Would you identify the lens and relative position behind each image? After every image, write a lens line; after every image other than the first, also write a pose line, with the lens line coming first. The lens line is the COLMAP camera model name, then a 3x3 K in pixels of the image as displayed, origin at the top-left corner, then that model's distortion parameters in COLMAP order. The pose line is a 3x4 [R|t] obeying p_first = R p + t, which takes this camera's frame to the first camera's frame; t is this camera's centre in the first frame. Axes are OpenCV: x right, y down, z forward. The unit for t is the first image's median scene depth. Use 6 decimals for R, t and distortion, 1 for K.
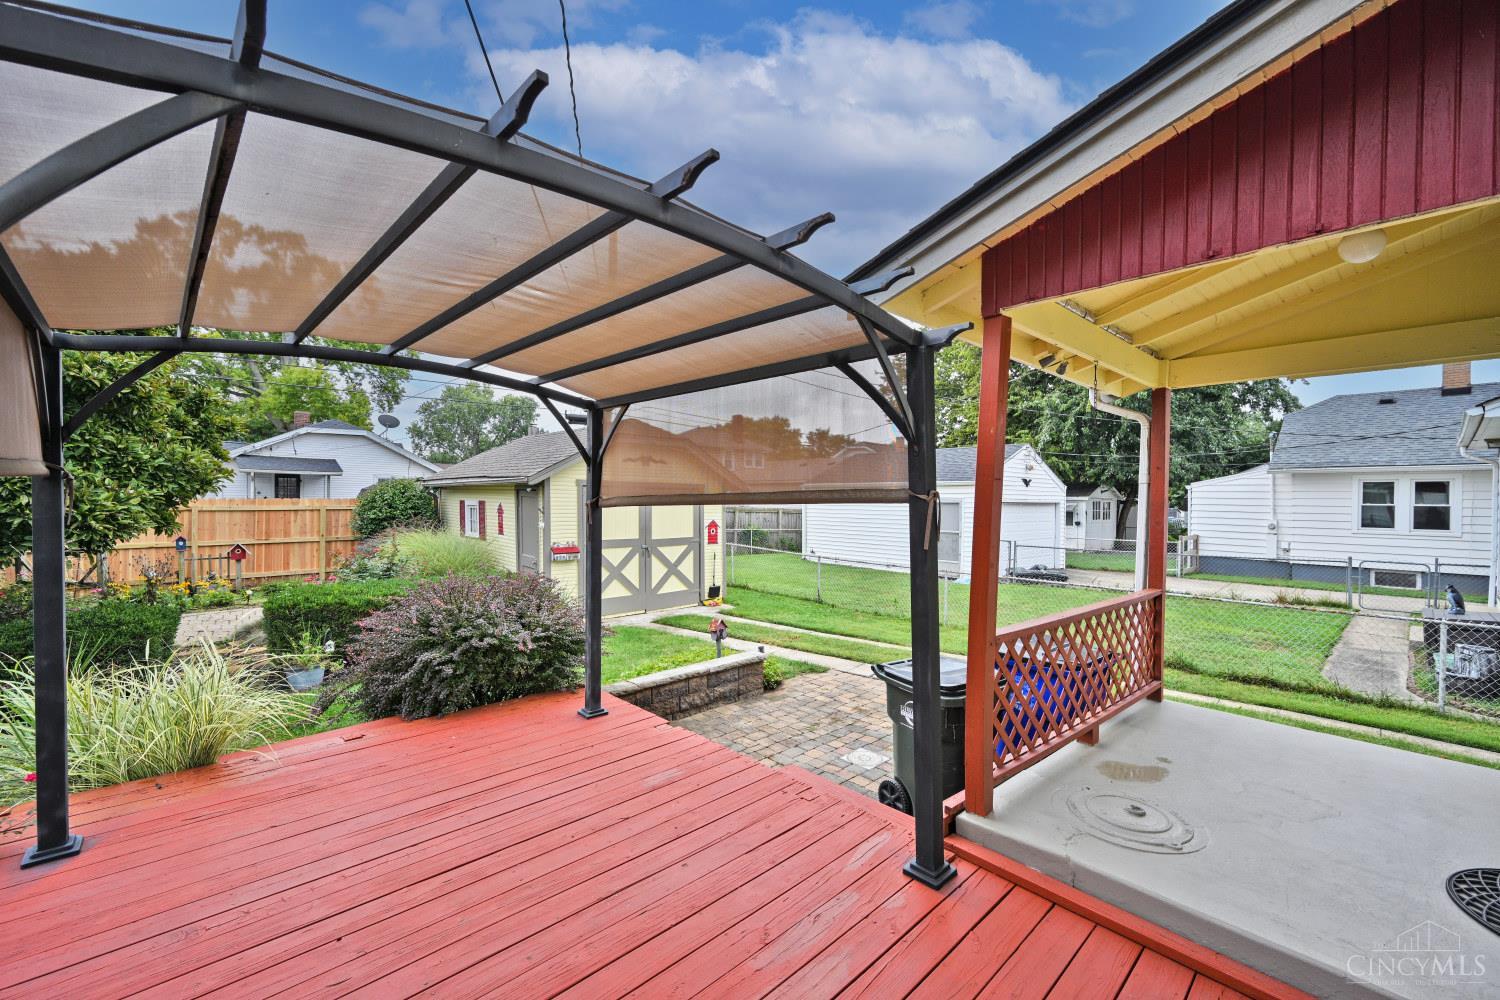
lens RADIAL K [[607.4, 0, 757.6], [0, 607.4, 504.9], [0, 0, 1]] dist [-0.001281, -0.000099]
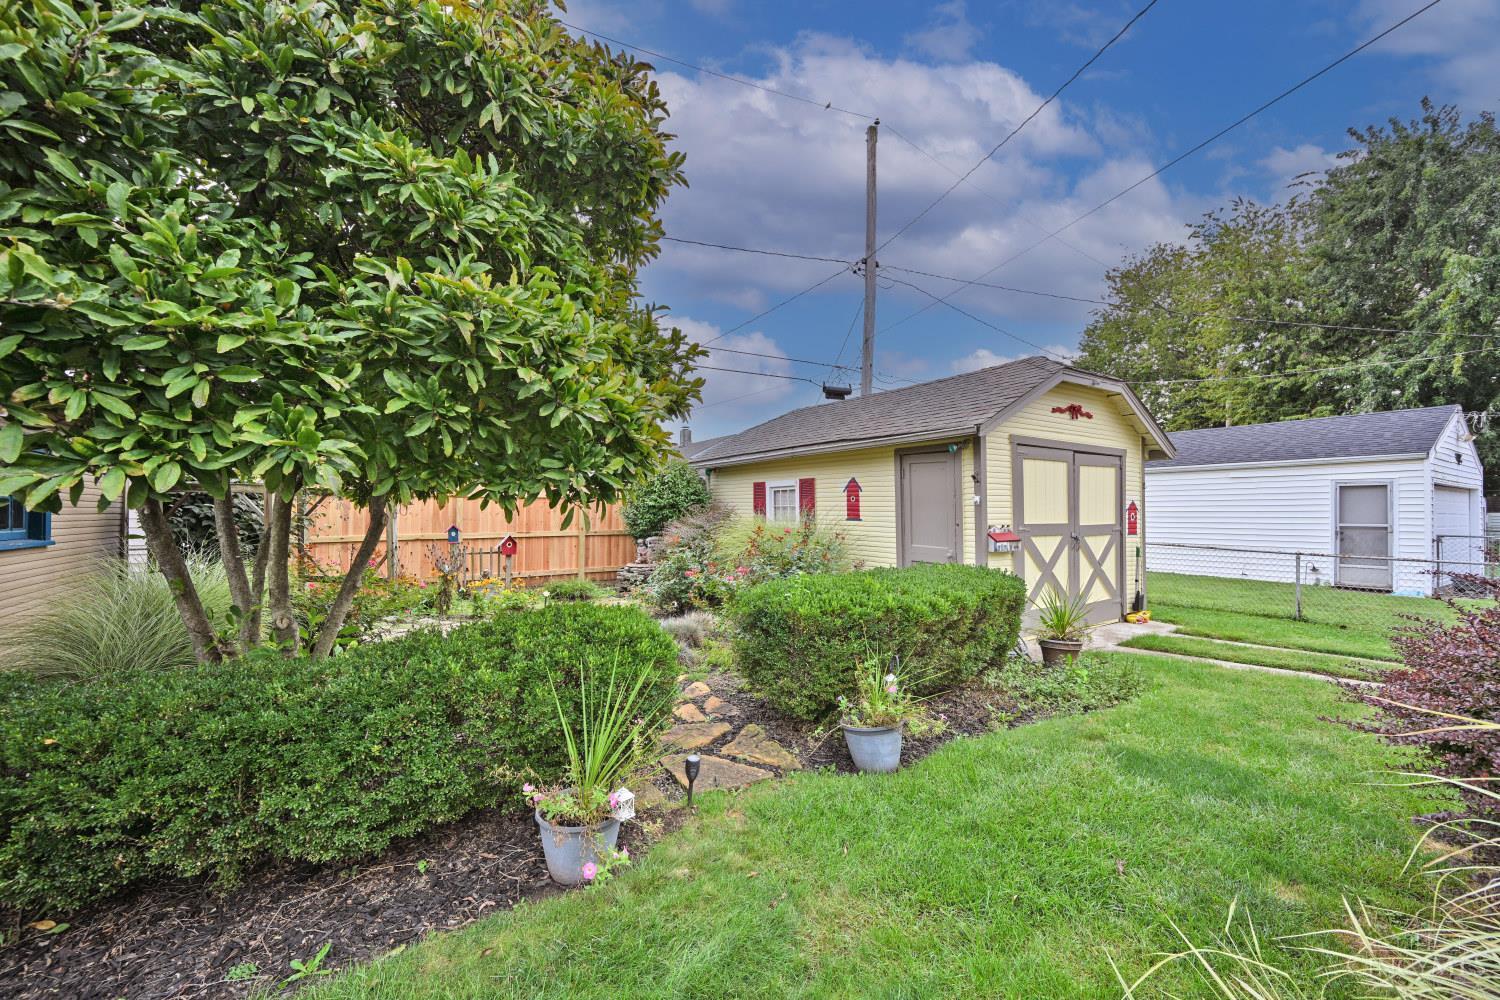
lens RADIAL K [[607.4, 0, 742.9], [0, 607.4, 503.8], [0, 0, 1]] dist [-0.001281, -0.000099]
pose [[0.986510, -0.010285, -0.163375, -0.421299], [0.006294, 0.999669, -0.024928, 0.044800], [0.163577, 0.023563, 0.986249, 0.238315]]
